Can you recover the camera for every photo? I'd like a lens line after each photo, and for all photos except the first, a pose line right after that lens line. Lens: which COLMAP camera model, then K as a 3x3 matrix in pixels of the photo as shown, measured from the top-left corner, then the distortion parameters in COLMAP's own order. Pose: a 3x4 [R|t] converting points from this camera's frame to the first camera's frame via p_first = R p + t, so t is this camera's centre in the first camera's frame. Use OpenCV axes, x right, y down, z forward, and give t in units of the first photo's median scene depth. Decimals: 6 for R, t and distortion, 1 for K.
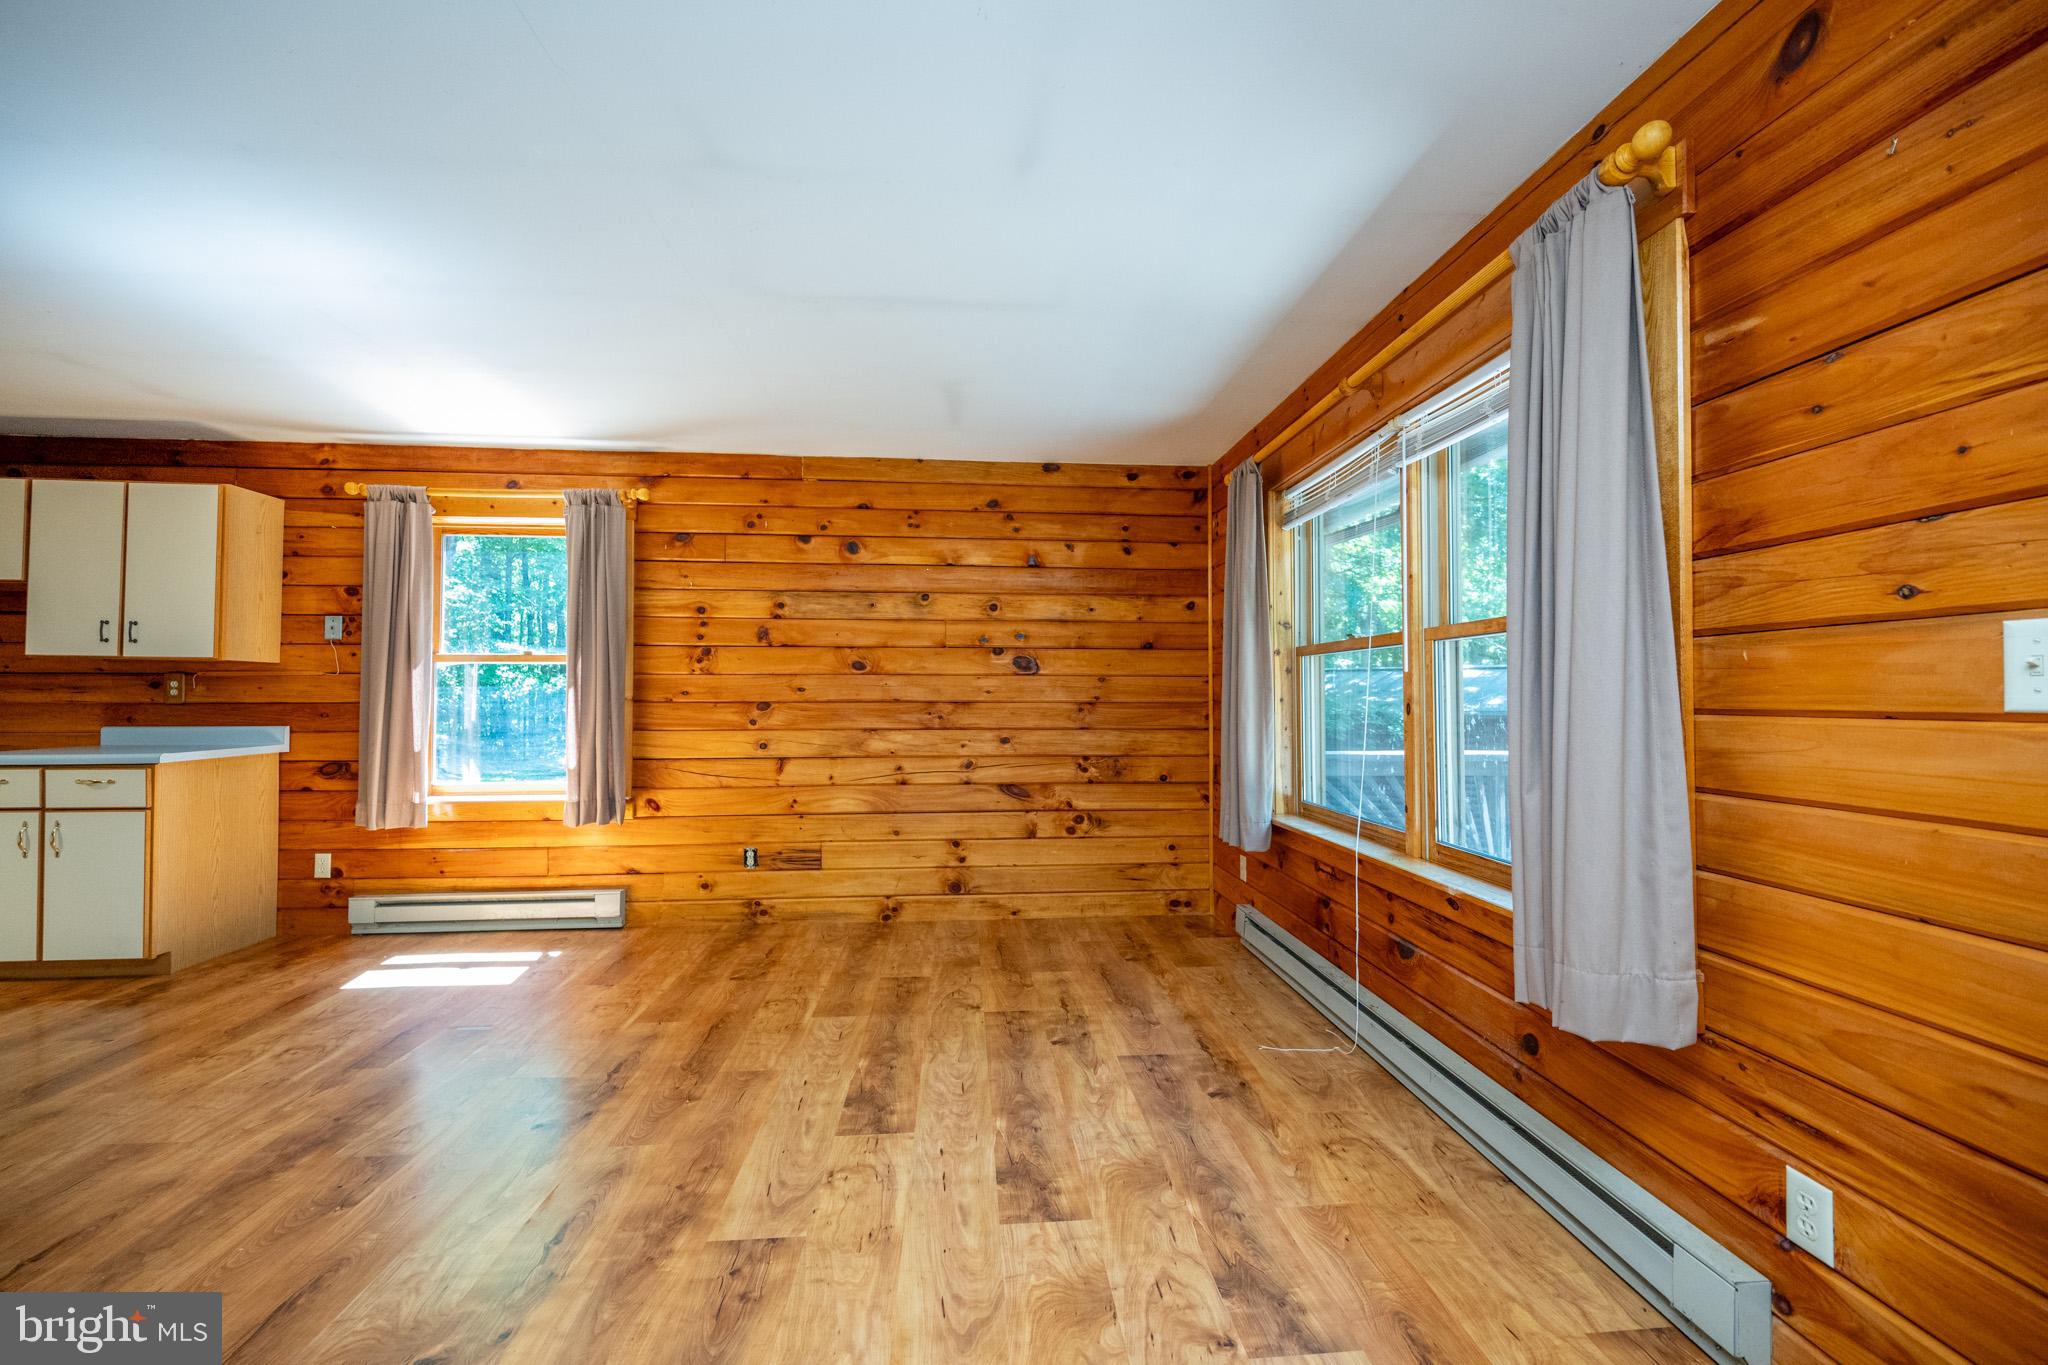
lens RADIAL K [[842.4, 0, 1030.2], [0, 842.4, 685.3], [0, 0, 1]] dist [0.004706, 0.000238]
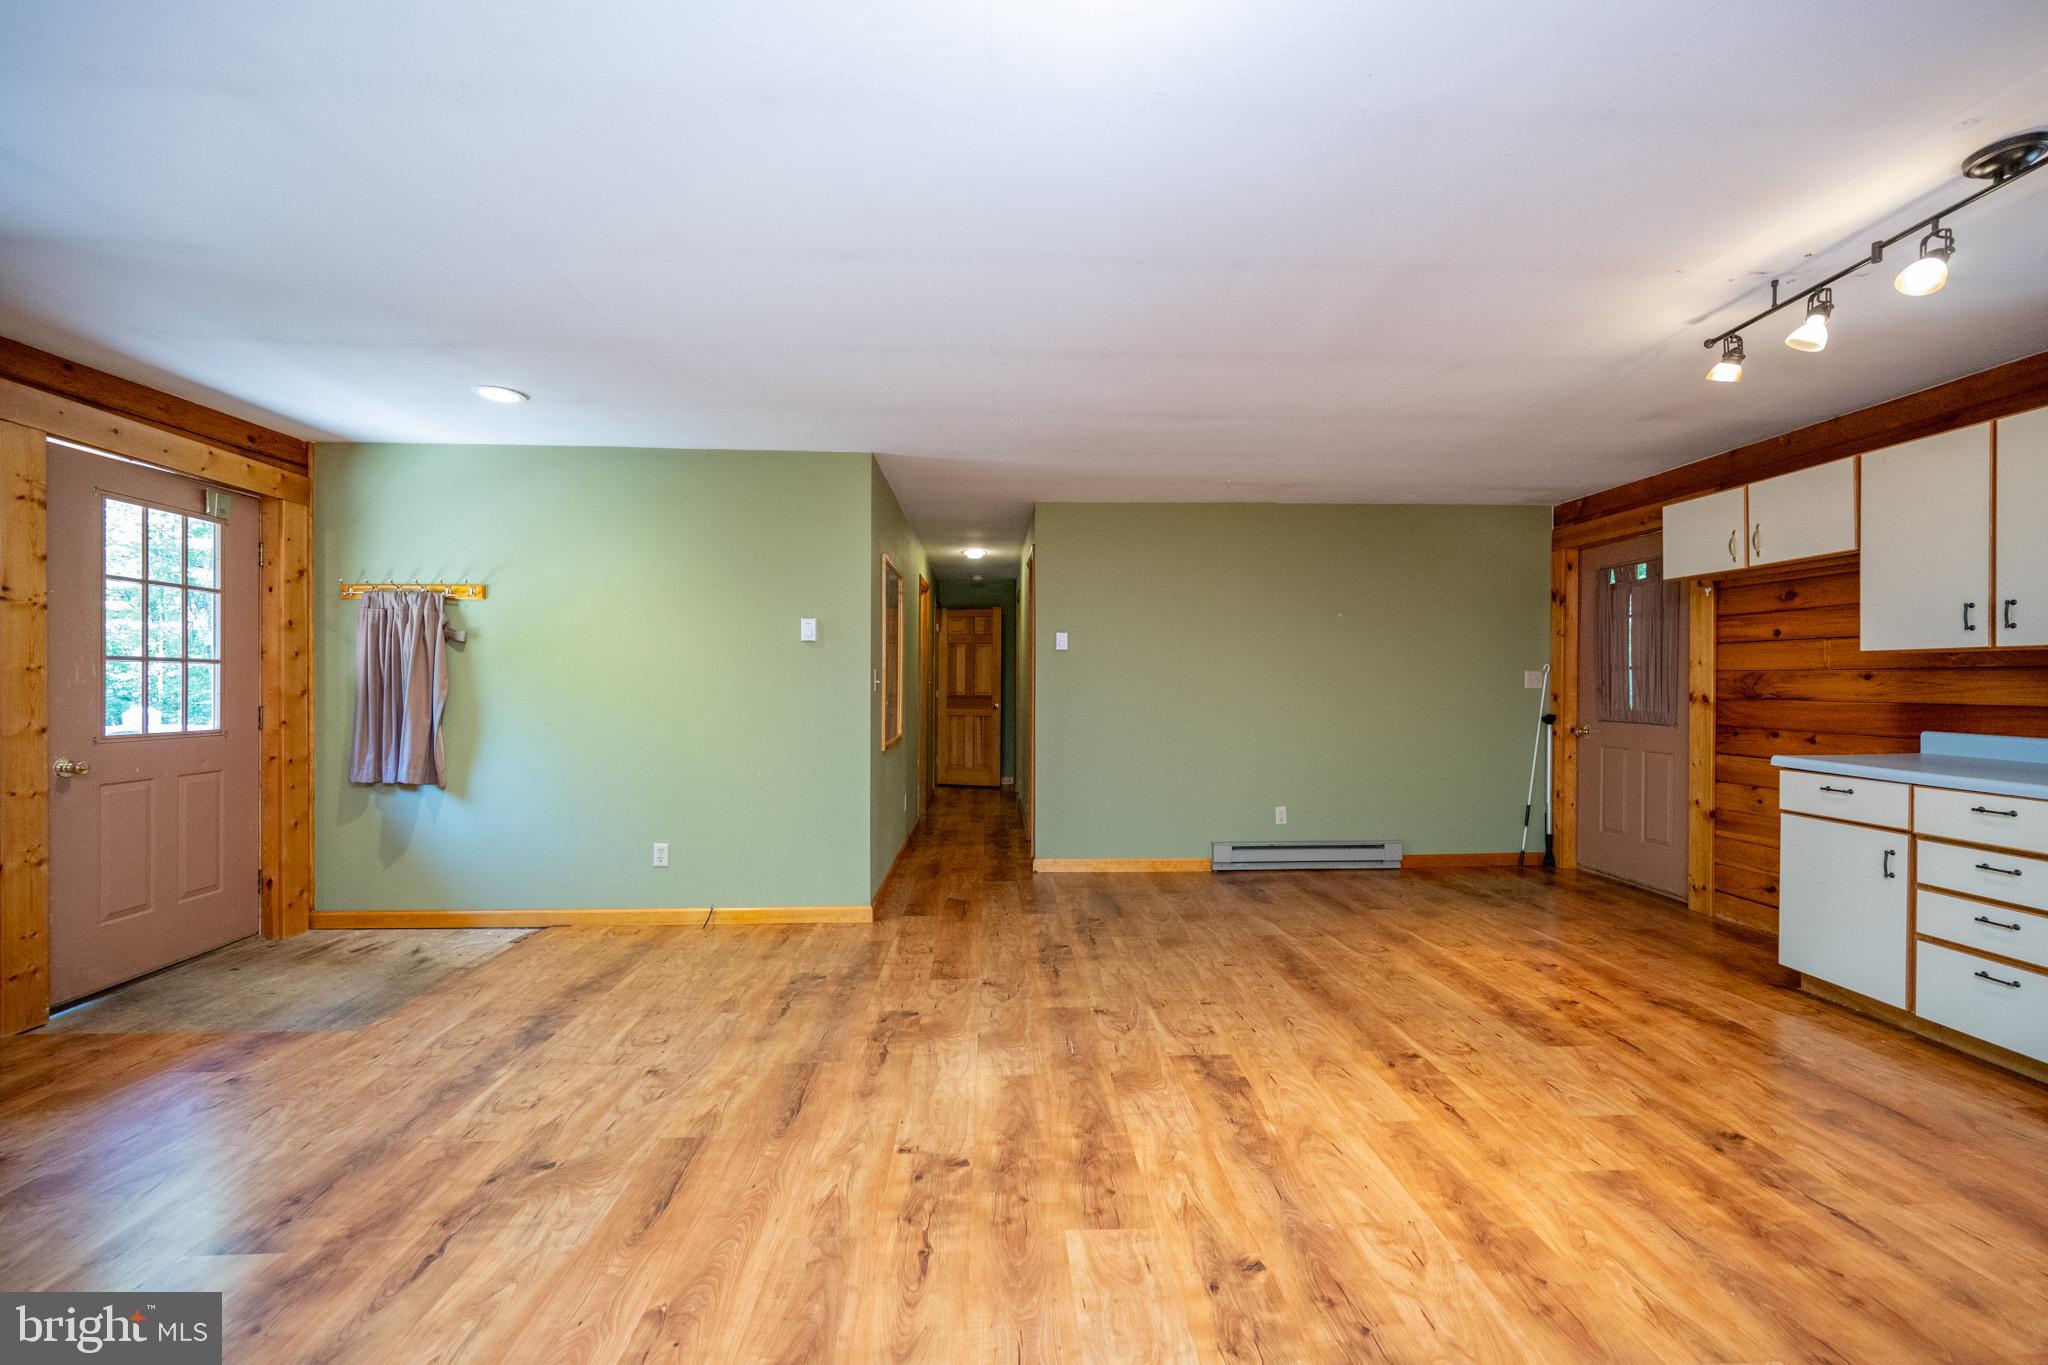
lens RADIAL K [[817.8, 0, 1018.1], [0, 817.8, 687.0], [0, 0, 1]] dist [-0.000186, -0.000232]
pose [[-0.999029, -0.001630, 0.044019, -0.542515], [-0.002057, 0.999951, -0.009657, -0.002122], [-0.044001, -0.009738, -0.998984, 0.812391]]
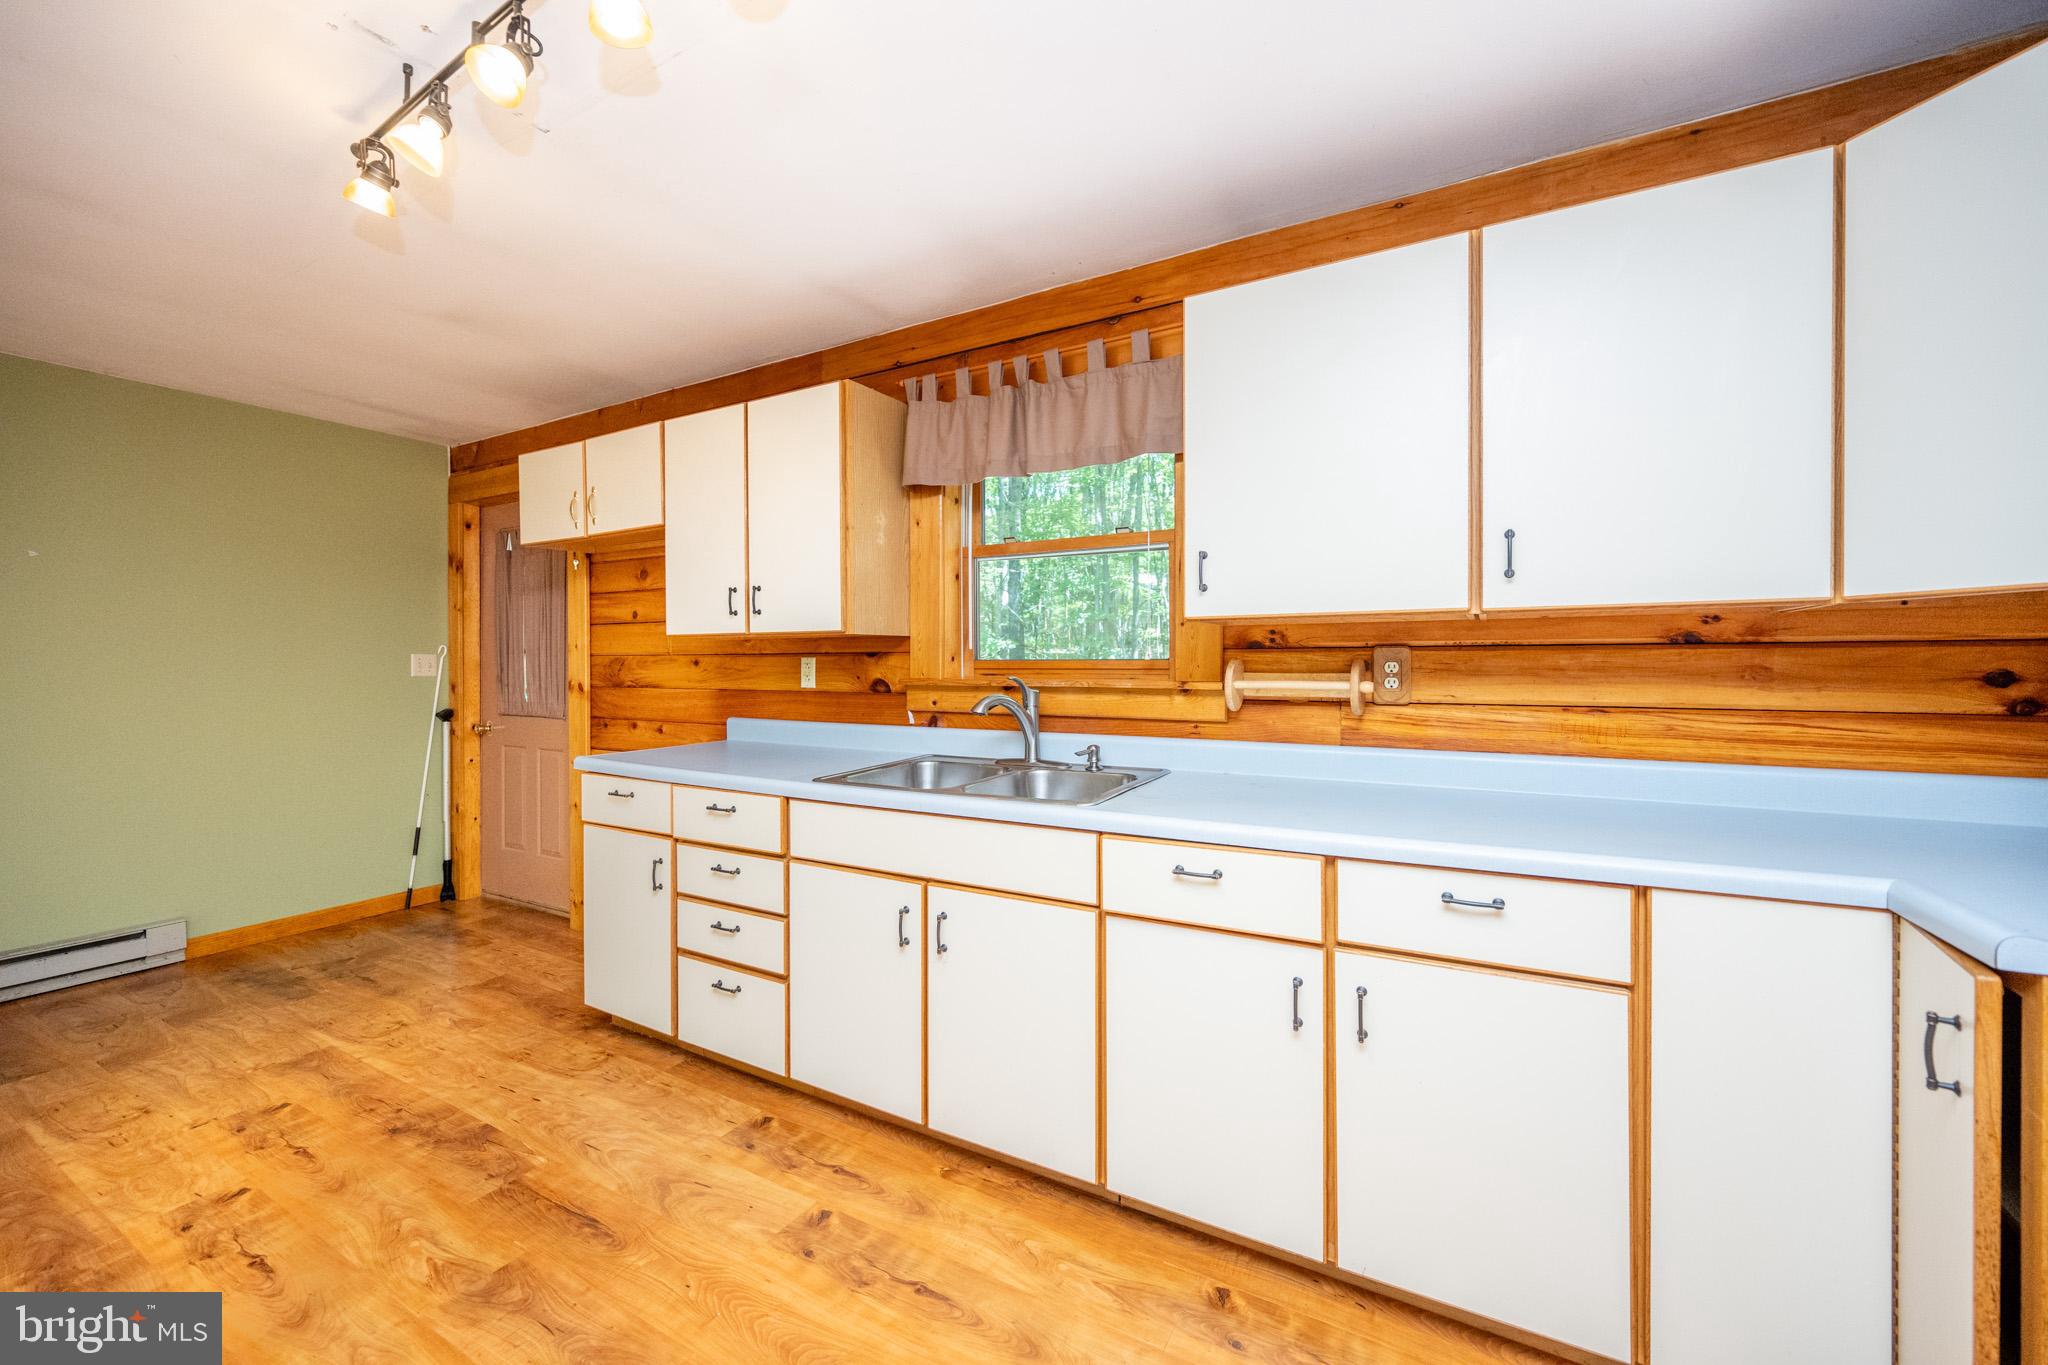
lens RADIAL K [[817.5, 0, 1039.6], [0, 817.5, 679.1], [0, 0, 1]] dist [-0.003449, 0.000001]
pose [[-0.554440, 0.015568, -0.832078, -0.881902], [0.015078, 0.999849, 0.008661, -0.007941], [0.832087, -0.007744, -0.554591, 0.674250]]
